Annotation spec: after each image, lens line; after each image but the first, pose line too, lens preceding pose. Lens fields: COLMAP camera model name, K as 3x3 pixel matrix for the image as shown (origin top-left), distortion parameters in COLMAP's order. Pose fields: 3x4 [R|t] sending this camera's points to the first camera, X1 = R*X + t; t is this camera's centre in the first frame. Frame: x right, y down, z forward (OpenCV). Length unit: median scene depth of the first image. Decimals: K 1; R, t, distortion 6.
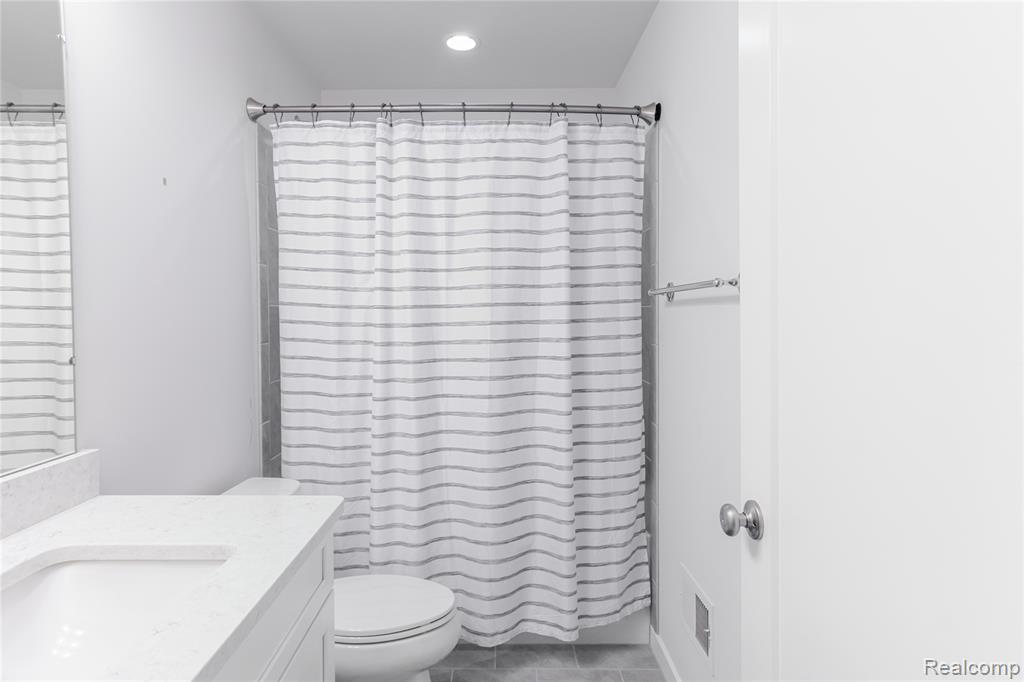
lens RADIAL K [[546.3, 0, 512.0], [0, 546.3, 341.0], [0, 0, 1]] dist [-0.001689, 0.001002]
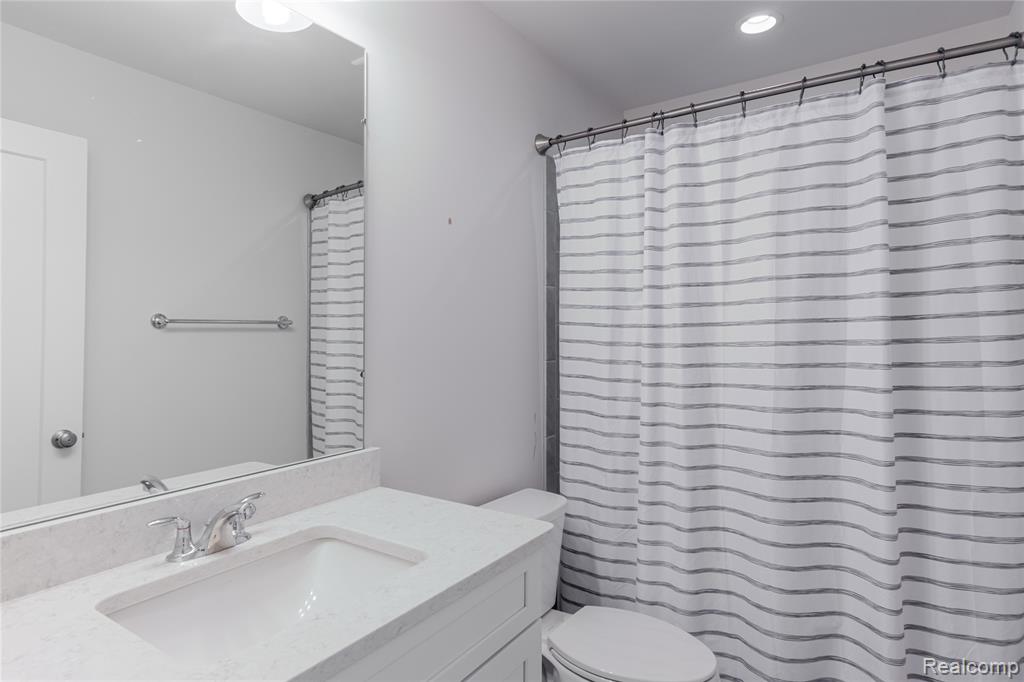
lens RADIAL K [[564.6, 0, 511.7], [0, 564.6, 334.8], [0, 0, 1]] dist [-0.005067, 0.014398]
pose [[0.836443, -0.002917, -0.548046, 0.093991], [-0.019433, 0.999199, -0.034977, -0.007985], [0.547709, 0.039906, 0.835717, 0.055309]]
